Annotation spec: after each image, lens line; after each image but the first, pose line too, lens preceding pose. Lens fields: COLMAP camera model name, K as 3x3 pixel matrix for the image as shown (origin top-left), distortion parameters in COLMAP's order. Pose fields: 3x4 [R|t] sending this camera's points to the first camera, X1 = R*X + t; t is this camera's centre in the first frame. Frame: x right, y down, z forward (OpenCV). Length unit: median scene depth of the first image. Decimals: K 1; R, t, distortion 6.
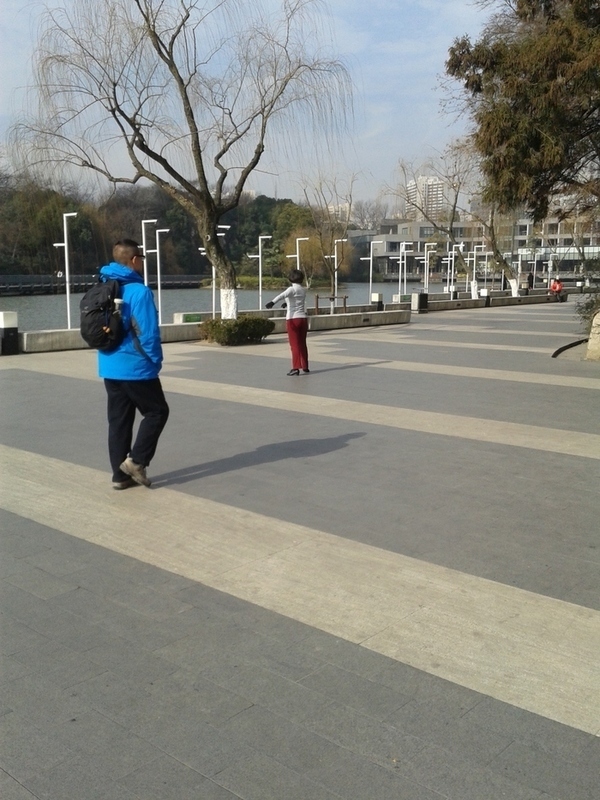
lens RADIAL K [[833.9, 0, 300.0], [0, 833.9, 400.0], [0, 0, 1]] dist [0.154725, -0.015123]
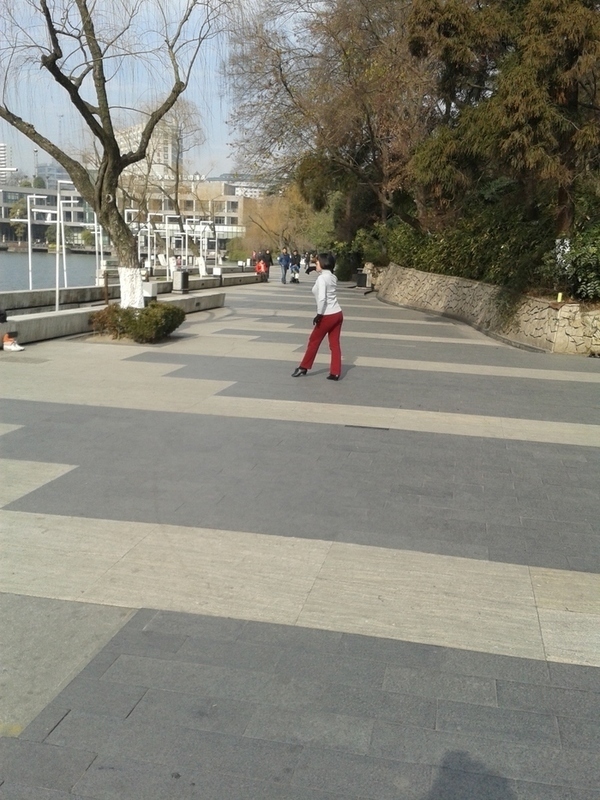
lens RADIAL K [[833.9, 0, 300.0], [0, 833.9, 400.0], [0, 0, 1]] dist [0.154725, -0.015123]
pose [[0.866044, -0.063144, 0.495964, -0.149583], [0.046683, 0.997872, 0.045527, -0.018008], [-0.497783, -0.016276, 0.867149, 0.111414]]
